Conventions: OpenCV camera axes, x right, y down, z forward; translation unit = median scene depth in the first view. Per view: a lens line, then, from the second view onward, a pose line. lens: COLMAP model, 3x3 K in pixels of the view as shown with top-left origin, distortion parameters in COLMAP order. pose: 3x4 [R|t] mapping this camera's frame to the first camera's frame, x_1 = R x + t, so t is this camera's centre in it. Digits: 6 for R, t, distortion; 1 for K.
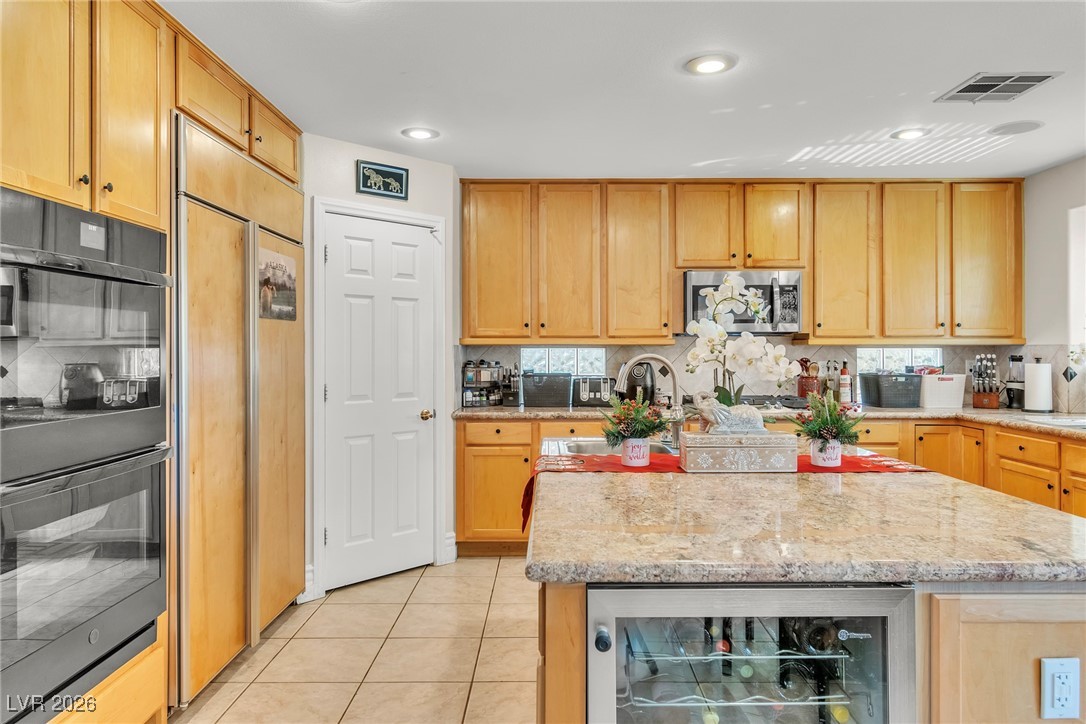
lens RADIAL K [[708.9, 0, 541.8], [0, 708.9, 352.4], [0, 0, 1]] dist [0.003109, 0.000623]
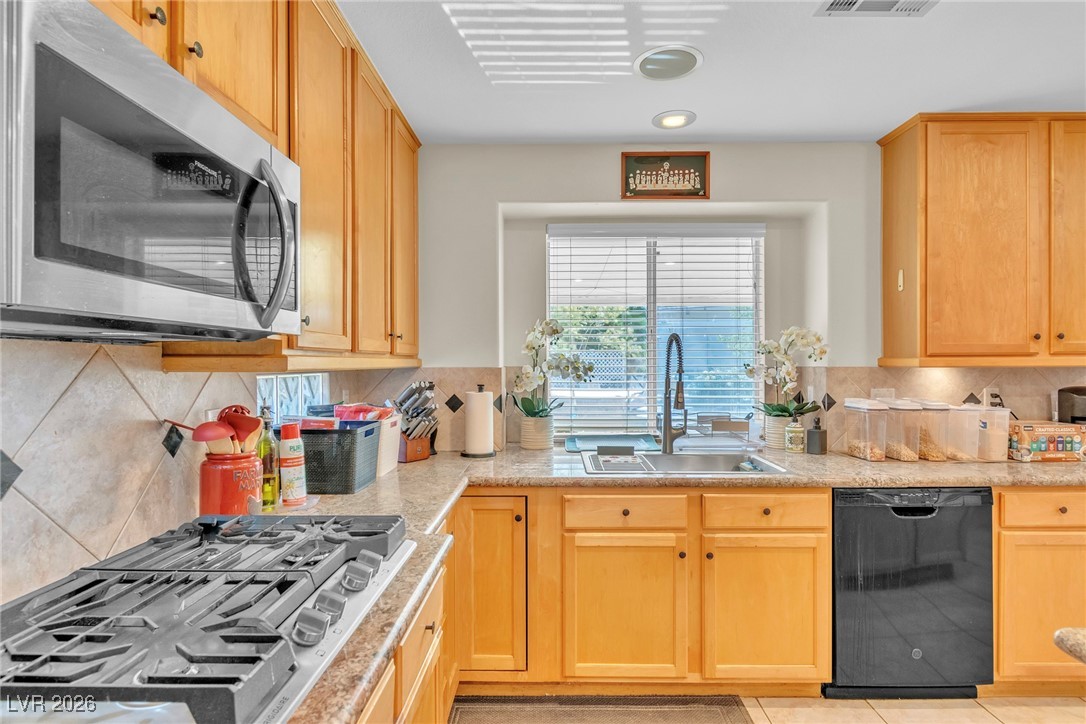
lens RADIAL K [[582.9, 0, 539.9], [0, 582.9, 363.7], [0, 0, 1]] dist [-0.002763, -0.001709]
pose [[0.023118, 0.001556, 0.999732, 0.076548], [0.002774, 0.999995, -0.001621, -0.015869], [-0.999729, 0.002811, 0.023113, 1.046836]]
